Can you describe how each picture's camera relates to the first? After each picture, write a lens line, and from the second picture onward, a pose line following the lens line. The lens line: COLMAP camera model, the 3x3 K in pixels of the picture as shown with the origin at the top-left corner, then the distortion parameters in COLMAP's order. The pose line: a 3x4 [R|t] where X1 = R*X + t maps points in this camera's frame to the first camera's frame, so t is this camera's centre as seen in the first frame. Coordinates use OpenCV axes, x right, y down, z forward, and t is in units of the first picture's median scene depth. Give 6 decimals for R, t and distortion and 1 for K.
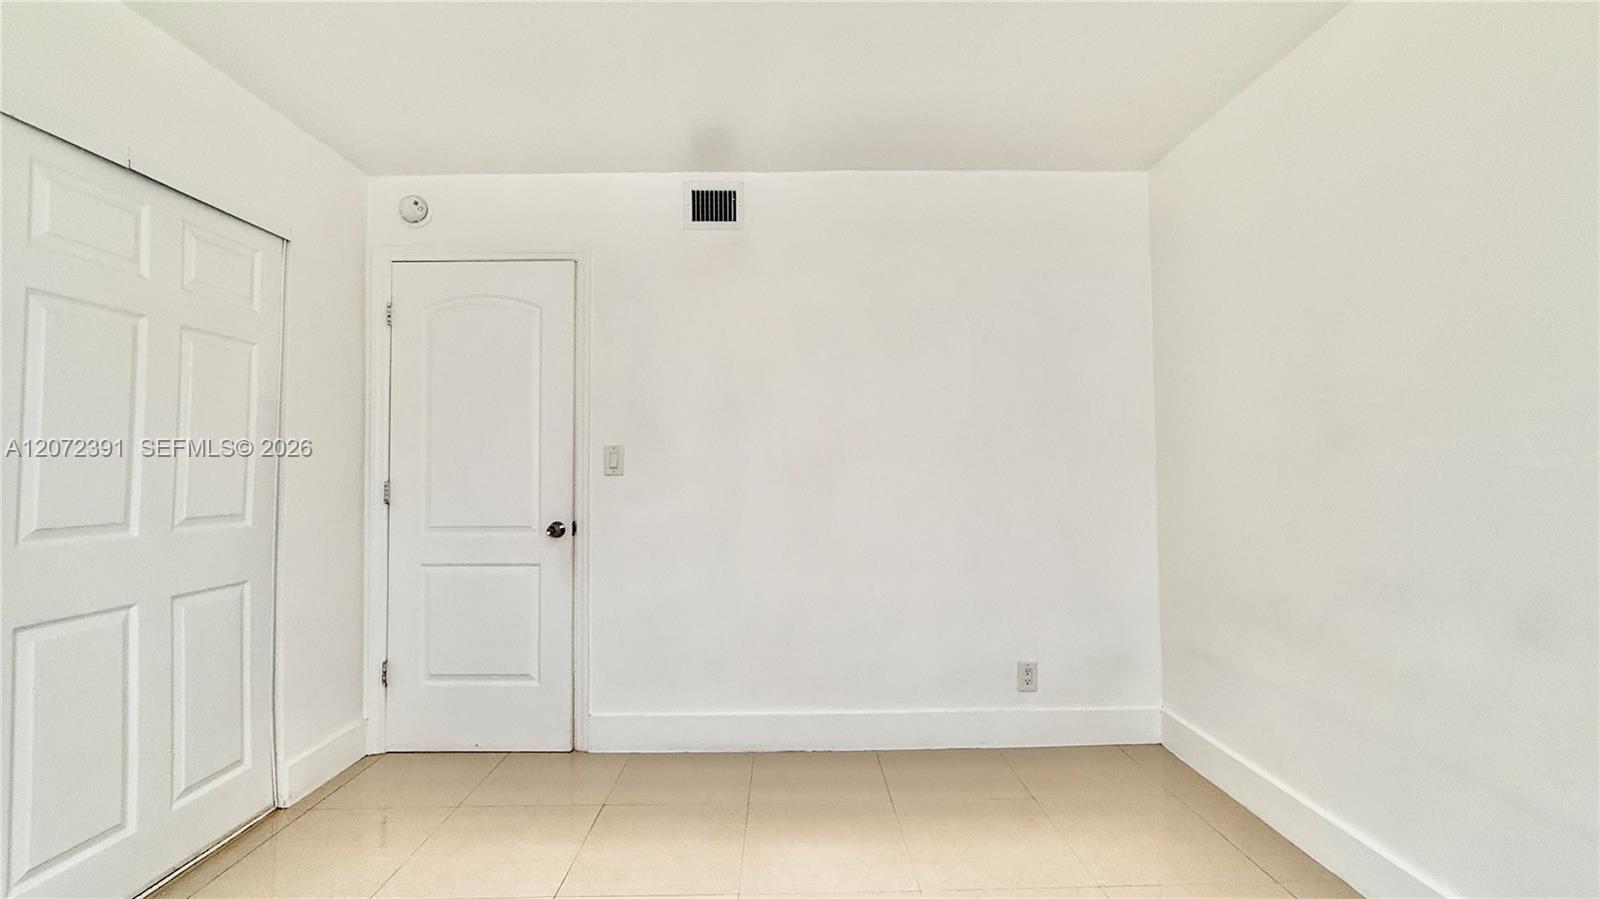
lens RADIAL K [[672.9, 0, 809.0], [0, 672.9, 453.1], [0, 0, 1]] dist [0.003984, 0.001103]
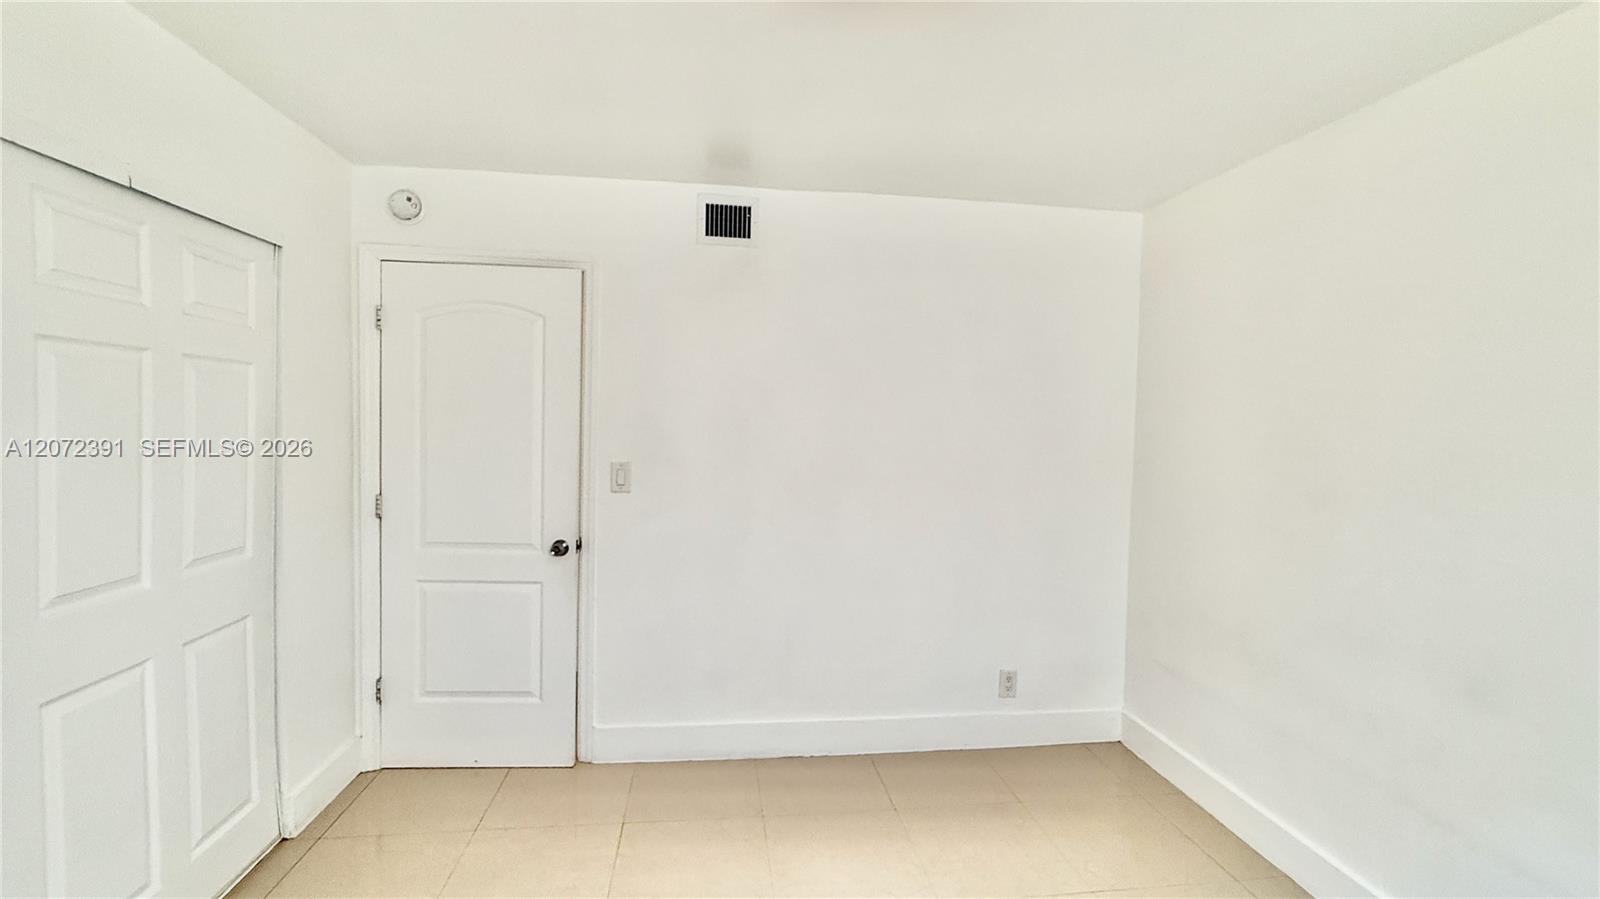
lens RADIAL K [[672.9, 0, 810.5], [0, 672.9, 458.3], [0, 0, 1]] dist [0.003984, 0.001103]
pose [[0.992857, 0.026405, 0.116353, -0.131962], [-0.035159, 0.996651, 0.073833, -0.103141], [-0.114014, -0.077397, 0.990460, -0.010774]]
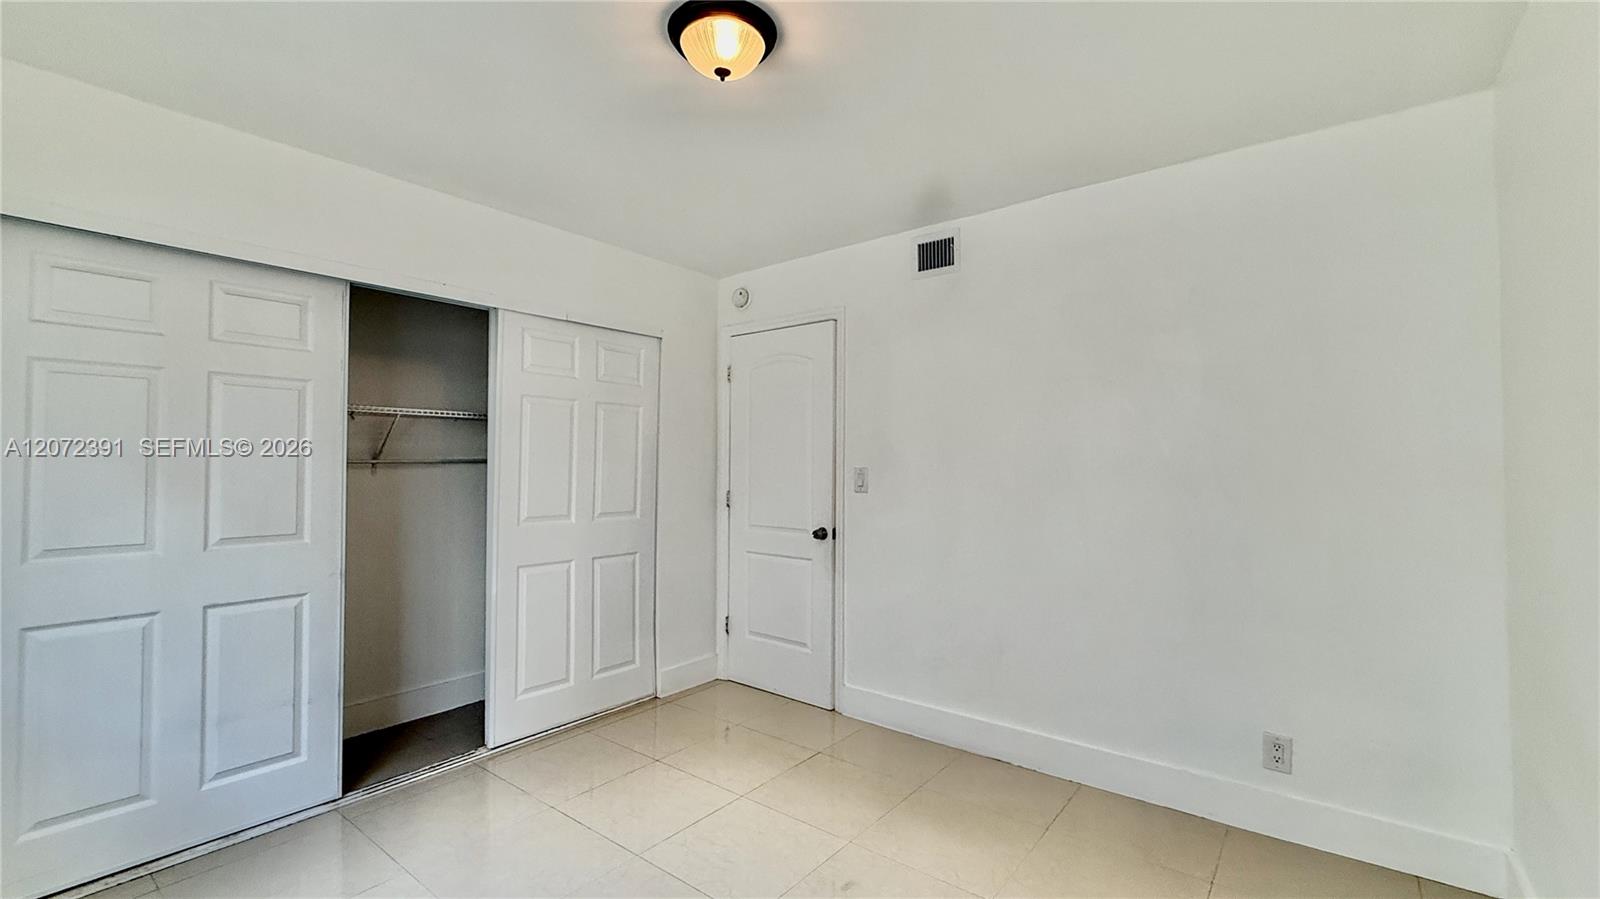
lens RADIAL K [[672.9, 0, 813.1], [0, 672.9, 455.5], [0, 0, 1]] dist [0.003984, 0.001103]
pose [[0.780289, 0.000829, -0.625418, 0.412601], [0.003244, 0.999980, 0.005373, -0.041209], [0.625410, -0.006221, 0.780271, -0.000953]]
